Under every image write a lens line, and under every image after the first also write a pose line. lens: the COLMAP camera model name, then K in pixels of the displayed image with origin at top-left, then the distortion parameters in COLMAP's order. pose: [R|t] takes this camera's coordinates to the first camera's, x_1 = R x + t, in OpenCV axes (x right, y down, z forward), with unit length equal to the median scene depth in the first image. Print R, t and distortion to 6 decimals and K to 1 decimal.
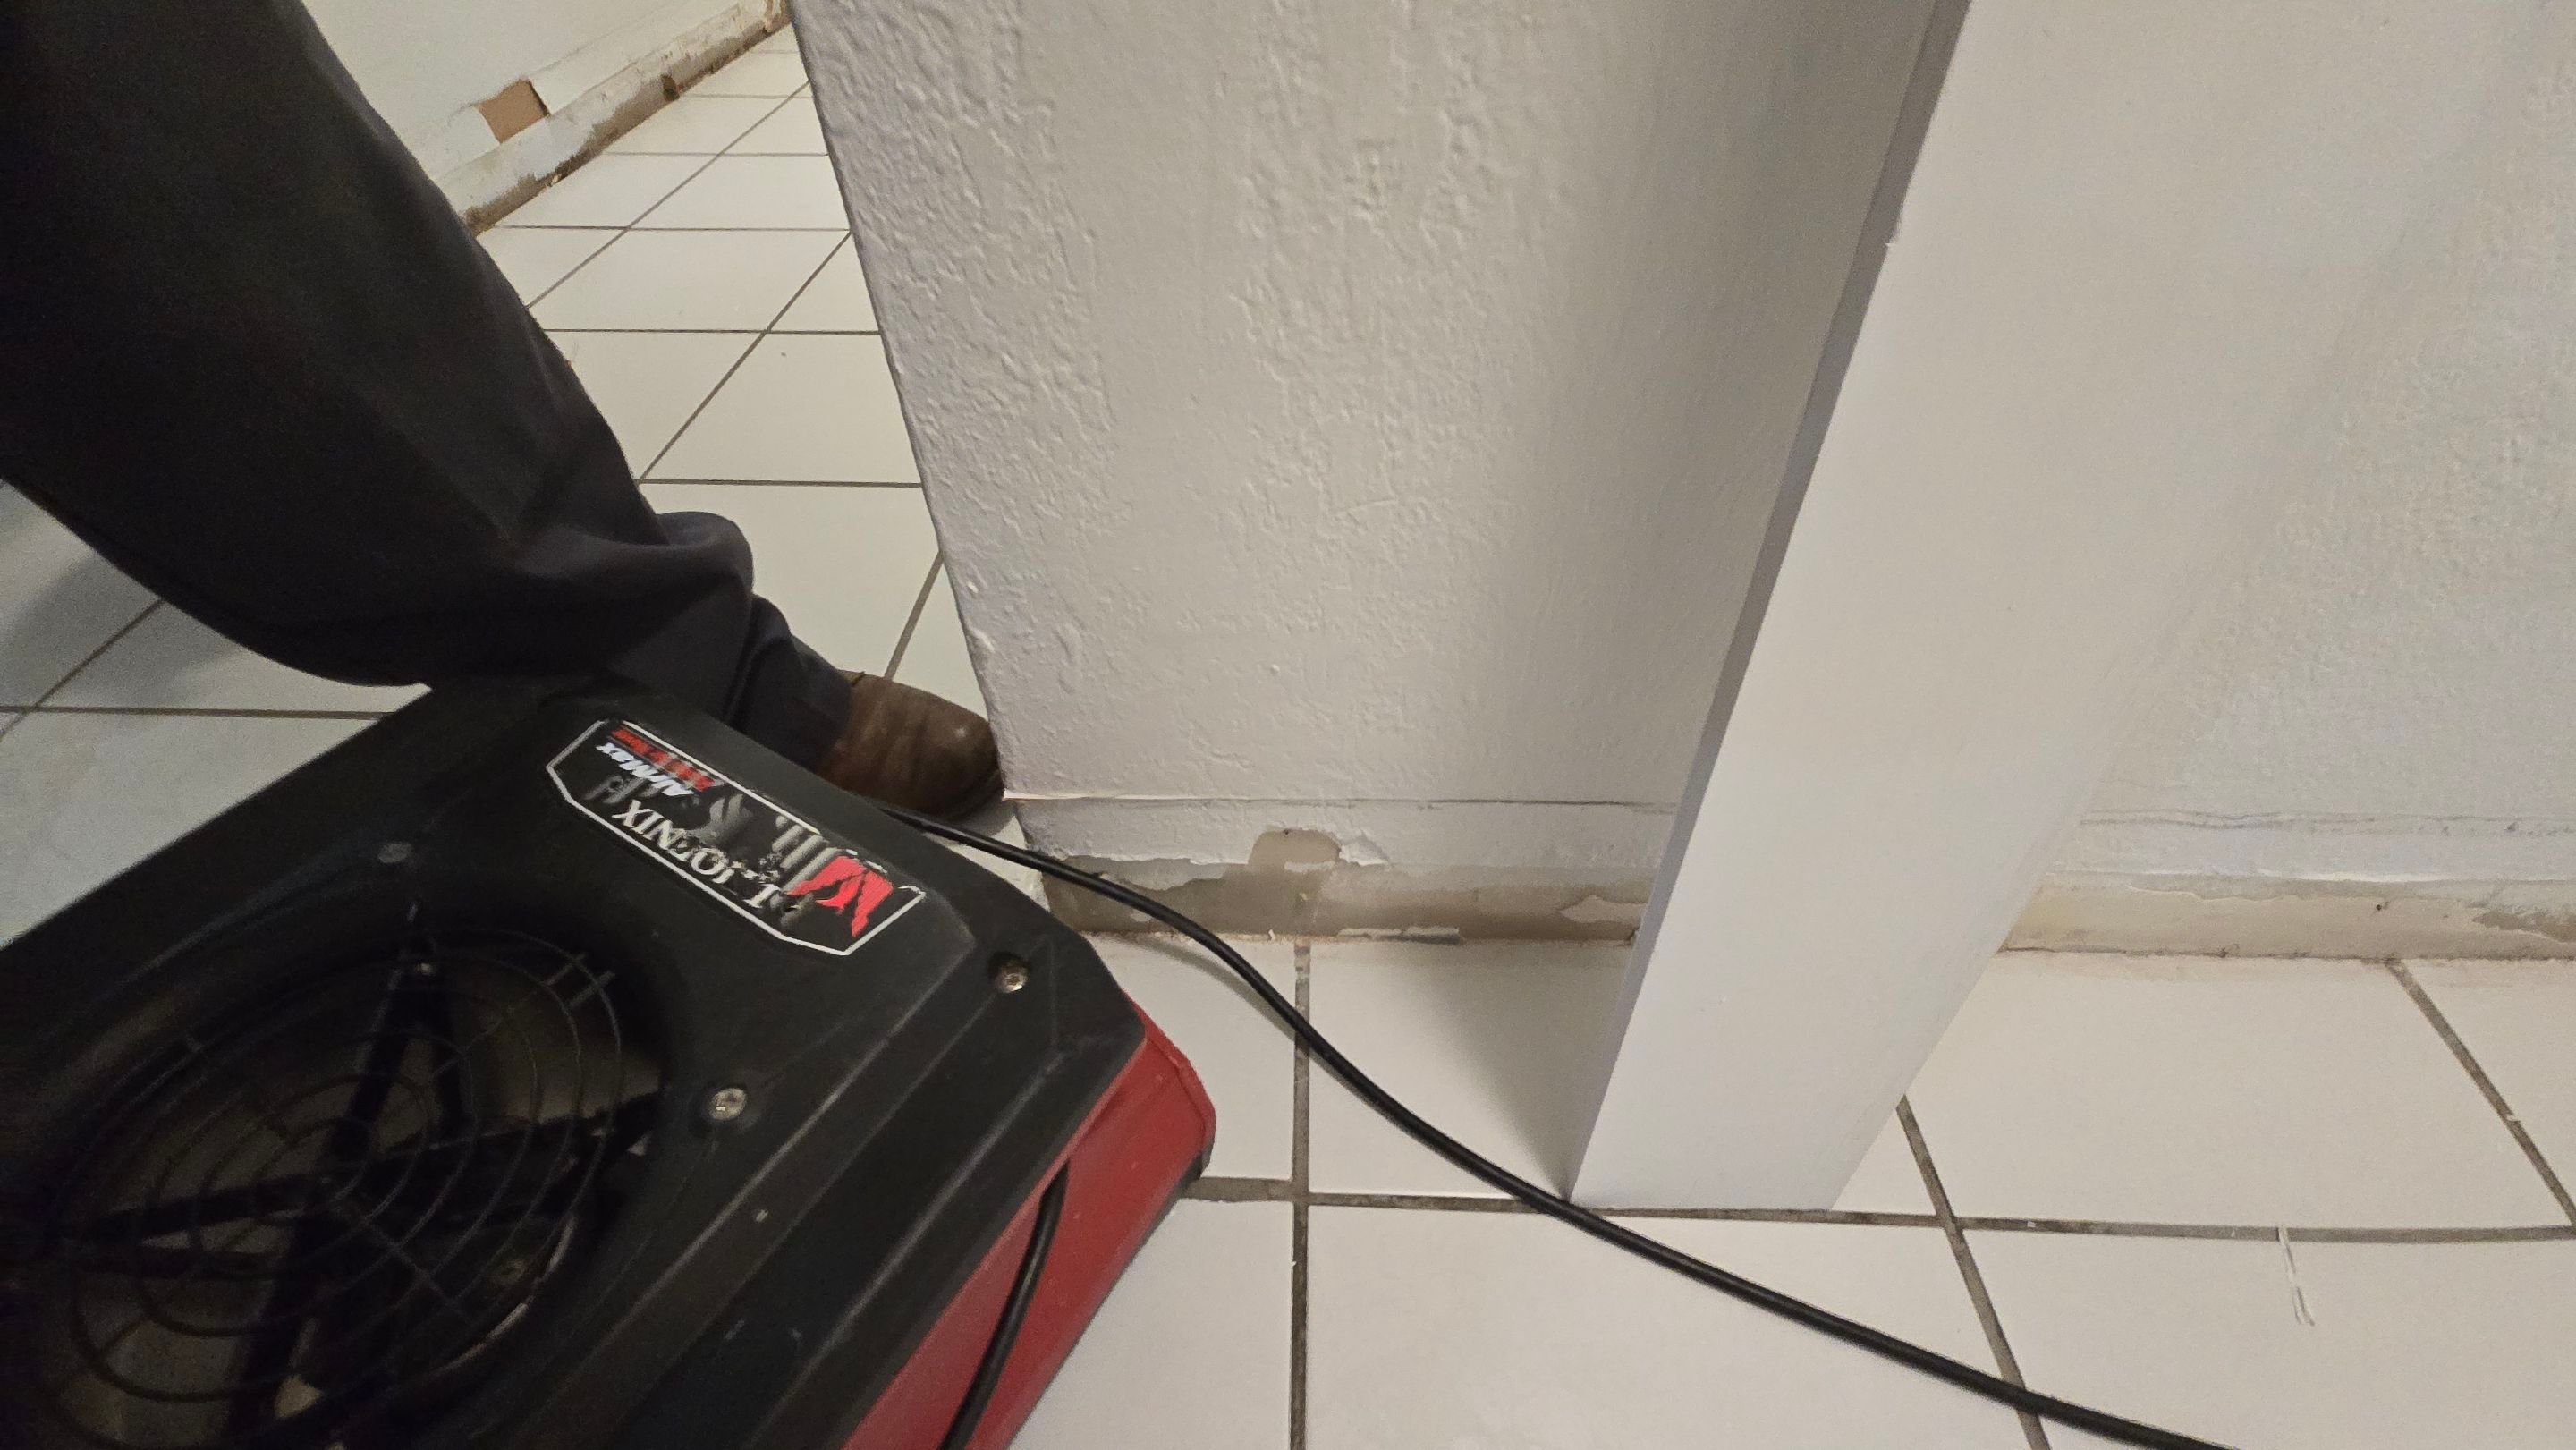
lens RADIAL K [[1037.2, 0, 1276.8], [0, 1037.2, 735.7], [0, 0, 1]] dist [0.001377, 0.000064]
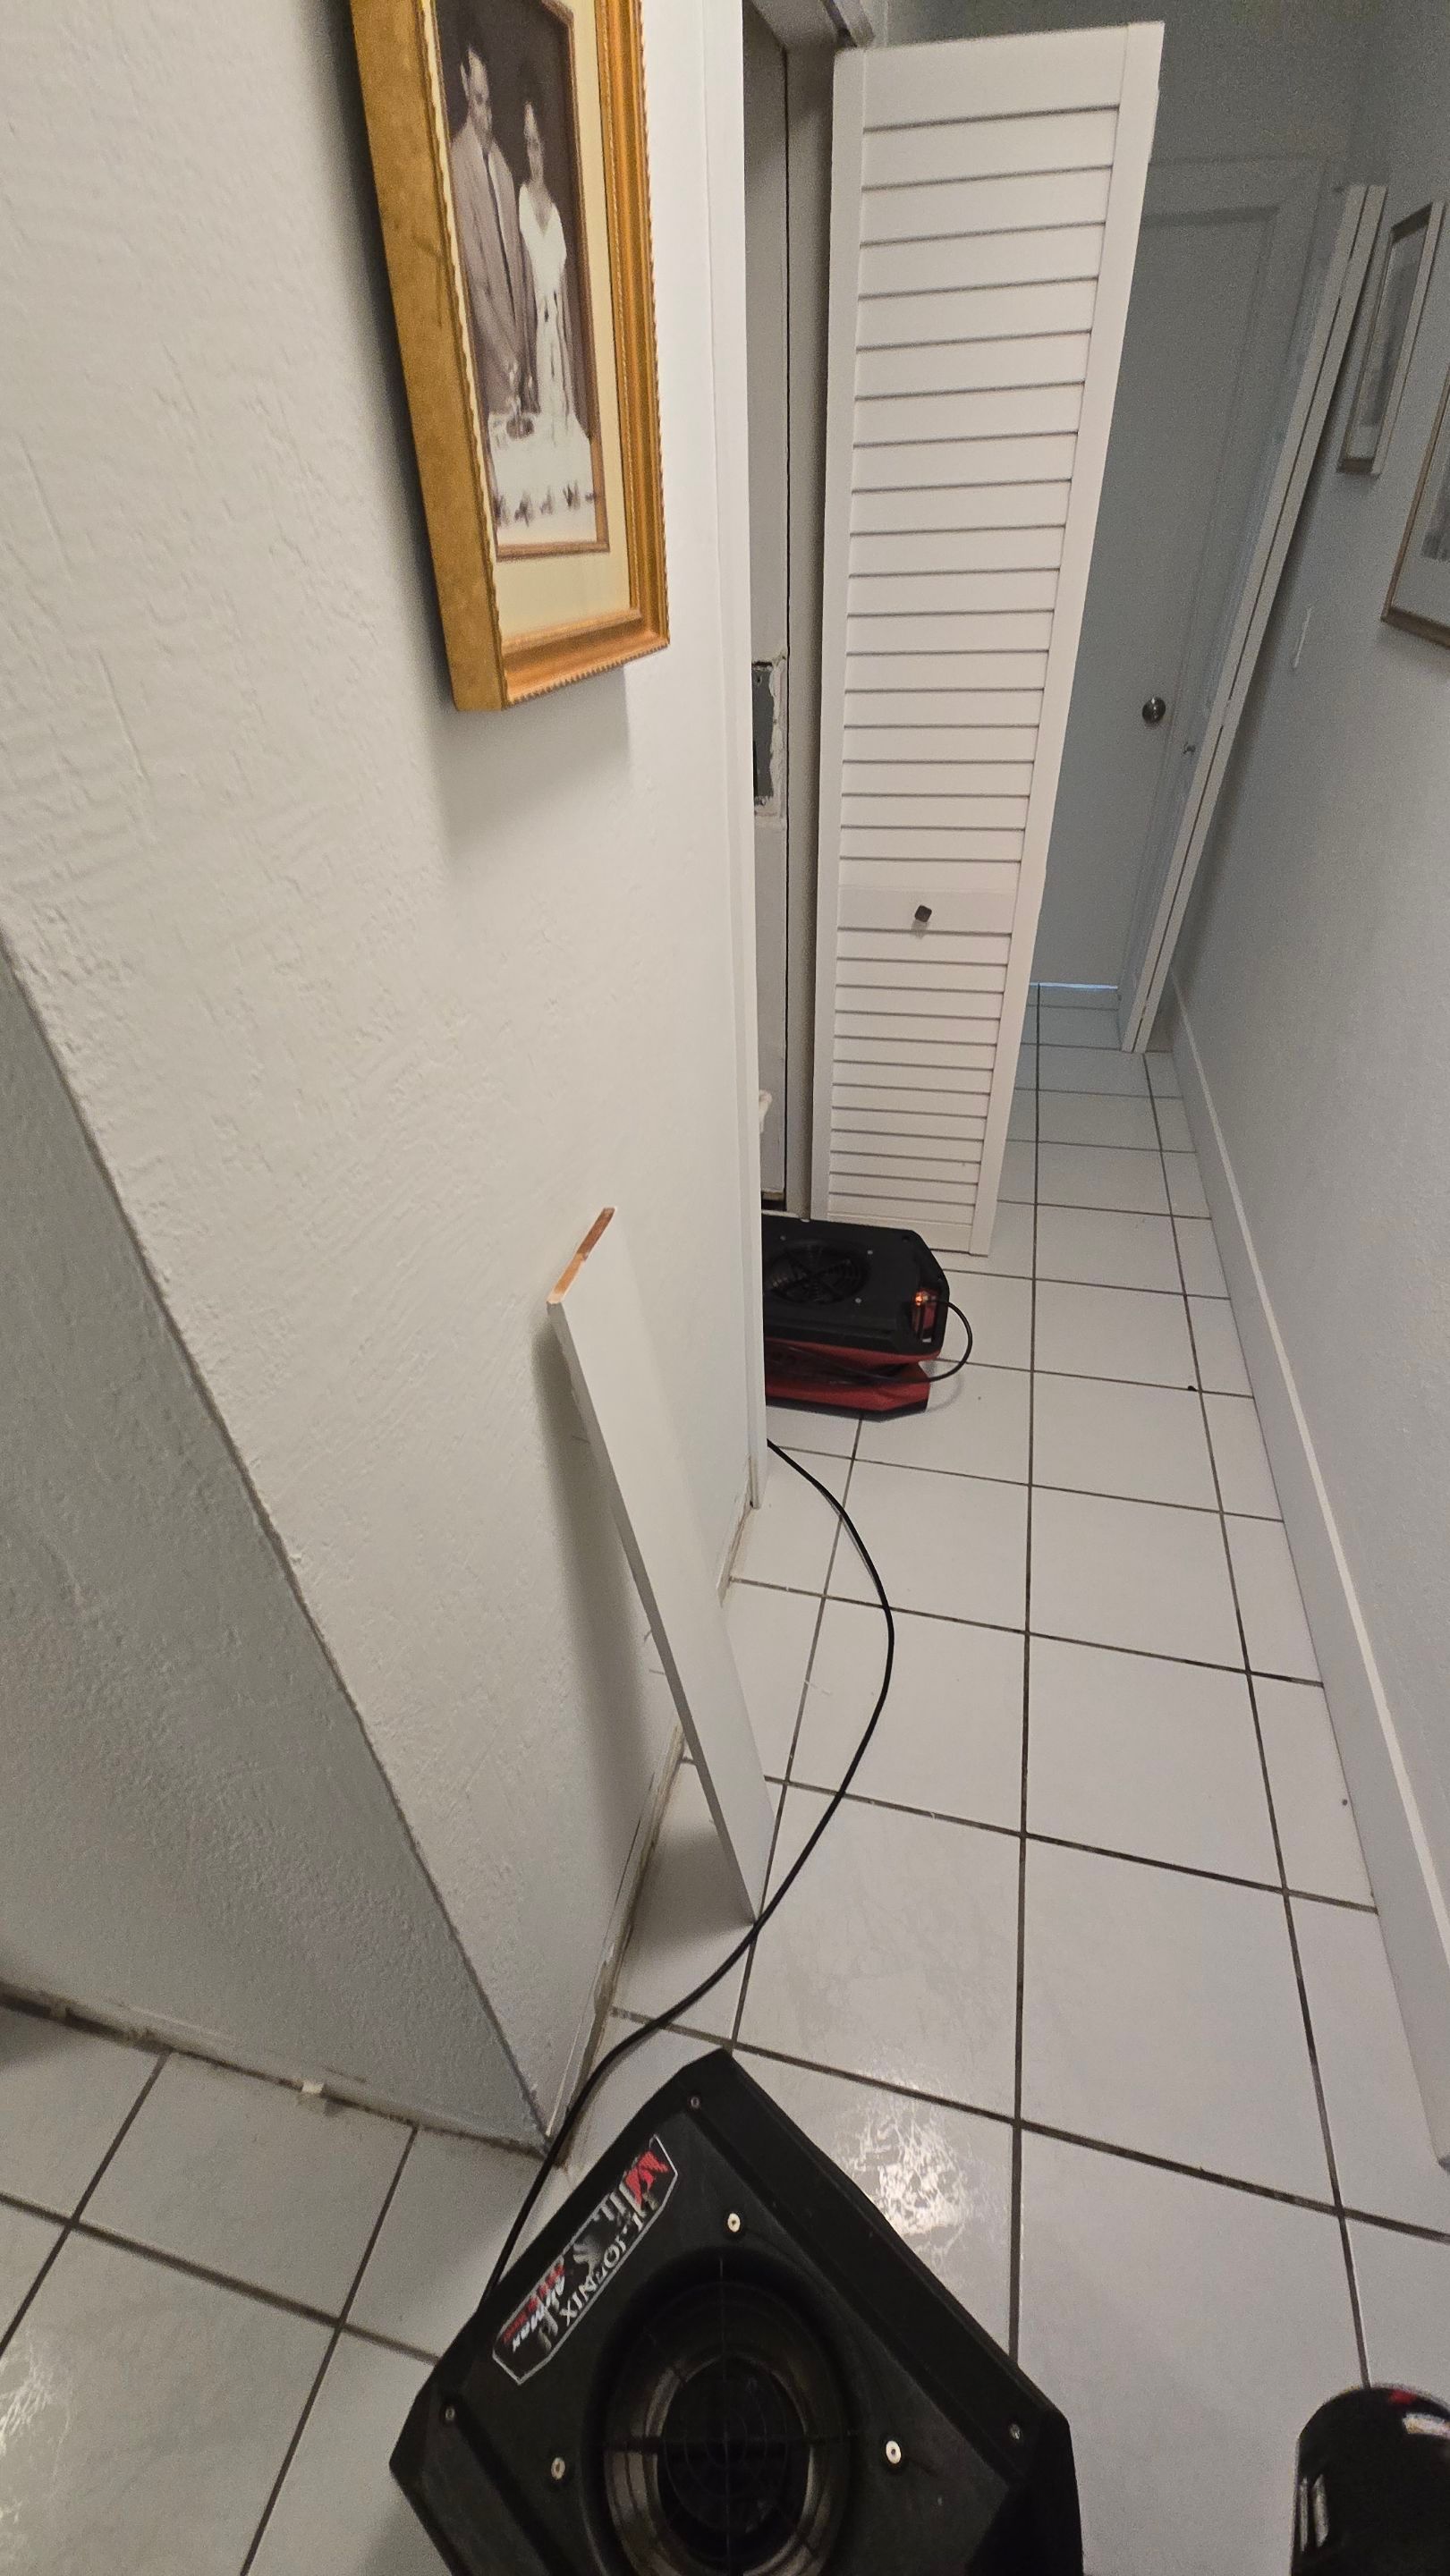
lens RADIAL K [[1037.2, 0, 718.6], [0, 1037.2, 1295.0], [0, 0, 1]] dist [0.001377, 0.000064]
pose [[0.209898, -0.589353, 0.780132, -0.971660], [0.720512, 0.632600, 0.284043, -1.561531], [-0.660913, 0.502474, 0.557417, -1.345426]]
